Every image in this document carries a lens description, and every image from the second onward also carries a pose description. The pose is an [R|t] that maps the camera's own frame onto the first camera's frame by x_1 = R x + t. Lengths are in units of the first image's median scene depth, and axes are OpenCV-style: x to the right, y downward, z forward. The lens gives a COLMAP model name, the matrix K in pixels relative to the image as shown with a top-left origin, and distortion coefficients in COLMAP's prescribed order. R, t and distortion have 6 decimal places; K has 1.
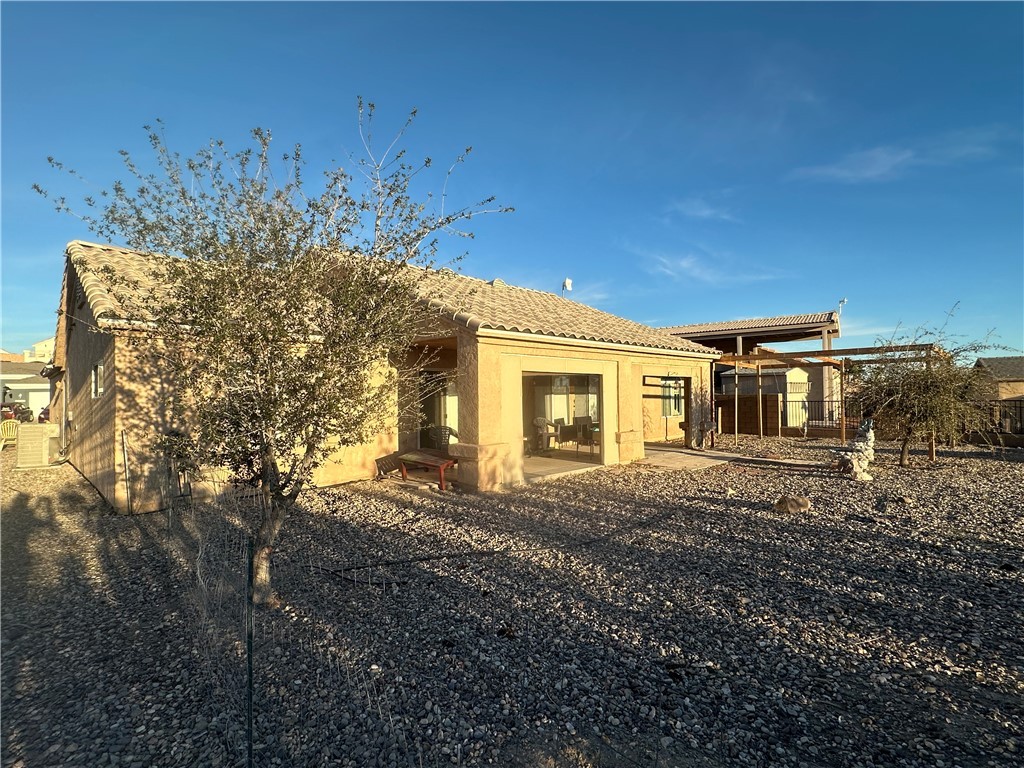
lens RADIAL K [[504.2, 0, 506.6], [0, 504.2, 385.7], [0, 0, 1]] dist [0.003526, -0.001160]
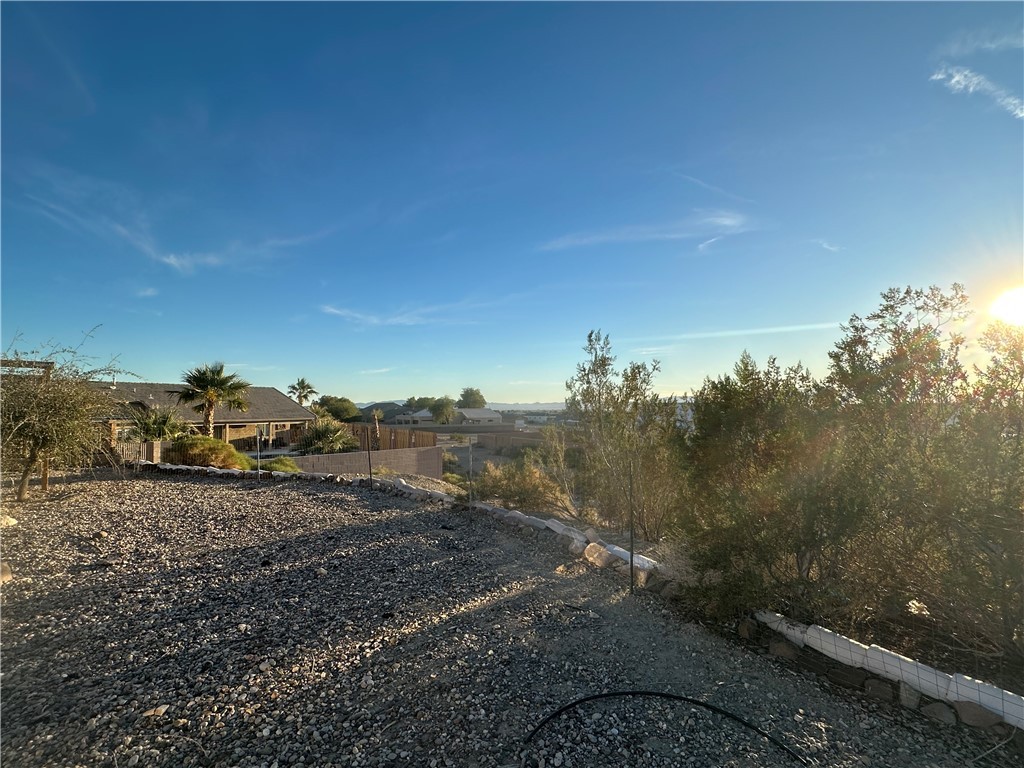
lens RADIAL K [[504.2, 0, 513.9], [0, 504.2, 376.7], [0, 0, 1]] dist [0.003526, -0.001160]
pose [[-0.034006, 0.077481, 0.996414, -0.252877], [-0.019064, 0.996759, -0.078158, 0.001763], [-0.999240, -0.021653, -0.032418, 0.462339]]
